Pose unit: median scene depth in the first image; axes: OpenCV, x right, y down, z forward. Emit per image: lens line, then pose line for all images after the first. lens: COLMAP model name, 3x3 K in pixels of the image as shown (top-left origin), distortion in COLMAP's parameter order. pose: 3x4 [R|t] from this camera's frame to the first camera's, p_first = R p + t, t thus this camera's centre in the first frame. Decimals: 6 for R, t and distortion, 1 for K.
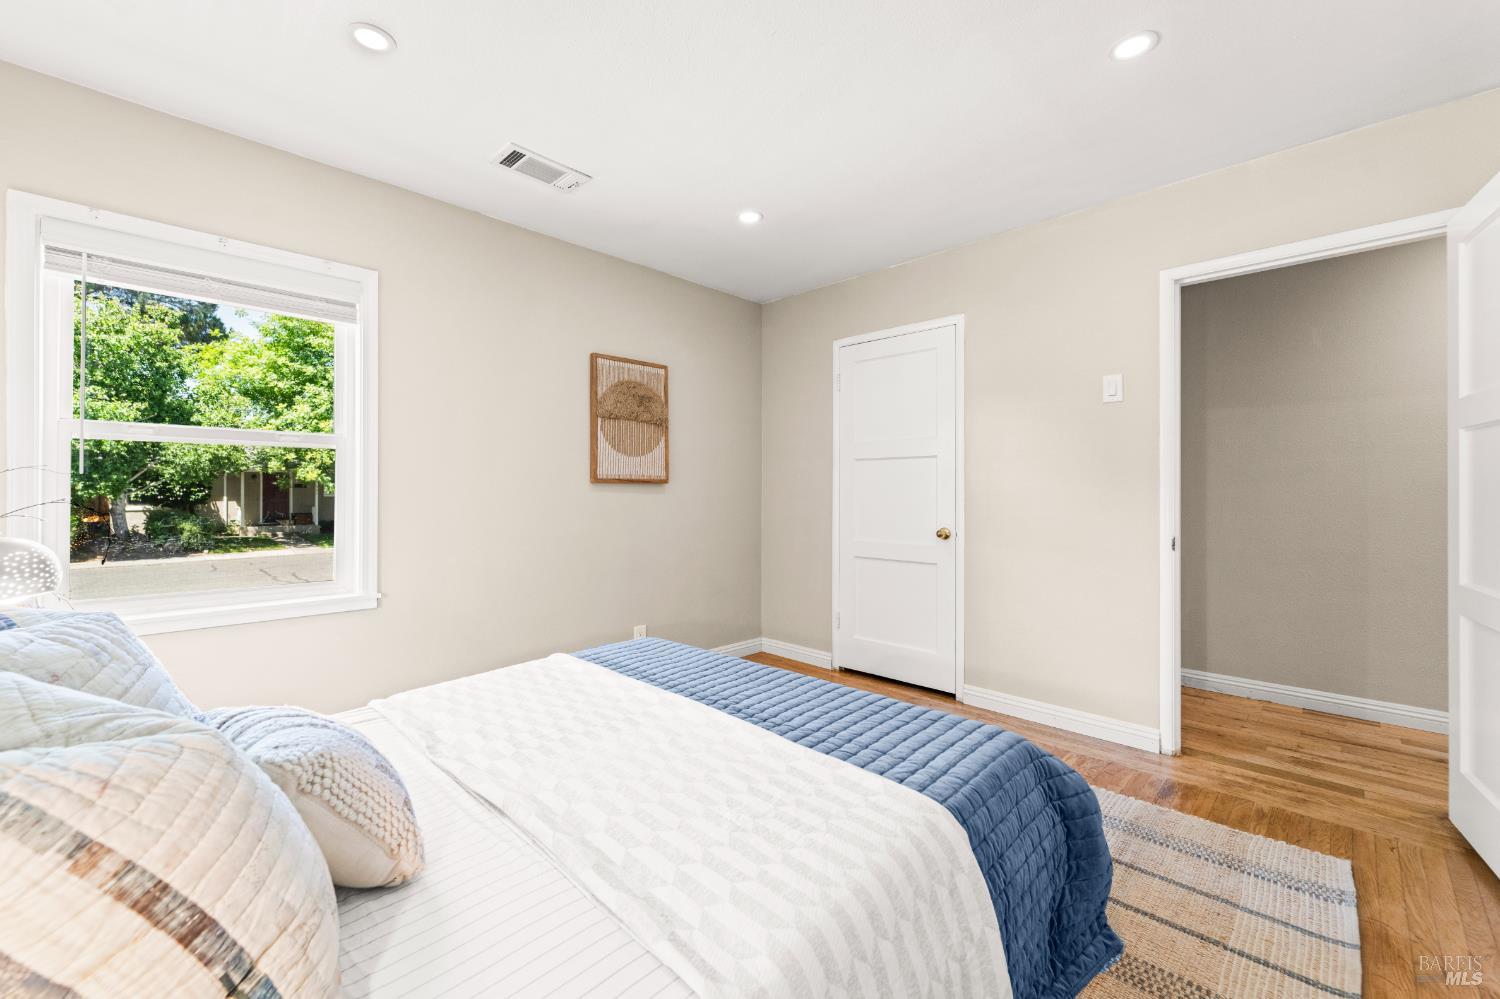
lens RADIAL K [[601.9, 0, 748.5], [0, 601.9, 491.6], [0, 0, 1]] dist [0.002623, -0.002169]
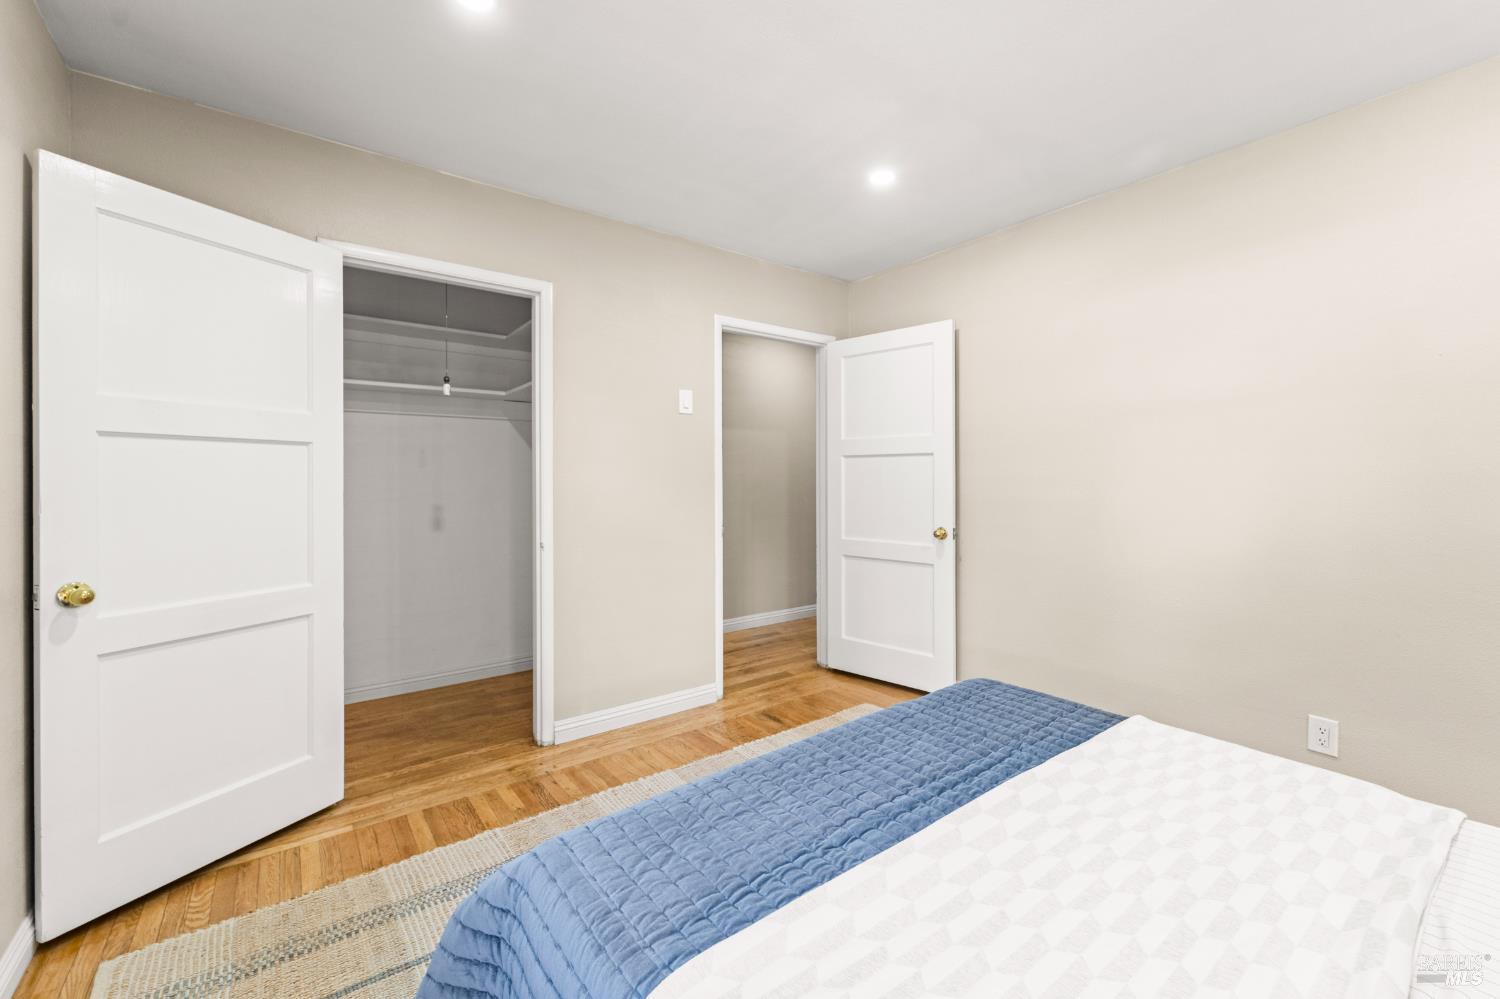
lens RADIAL K [[601.9, 0, 746.7], [0, 601.9, 486.9], [0, 0, 1]] dist [0.002623, -0.002169]
pose [[0.147560, -0.007089, 0.989028, -0.853885], [0.003988, 0.999970, 0.006572, -0.027812], [-0.989045, 0.002974, 0.147584, 1.192072]]
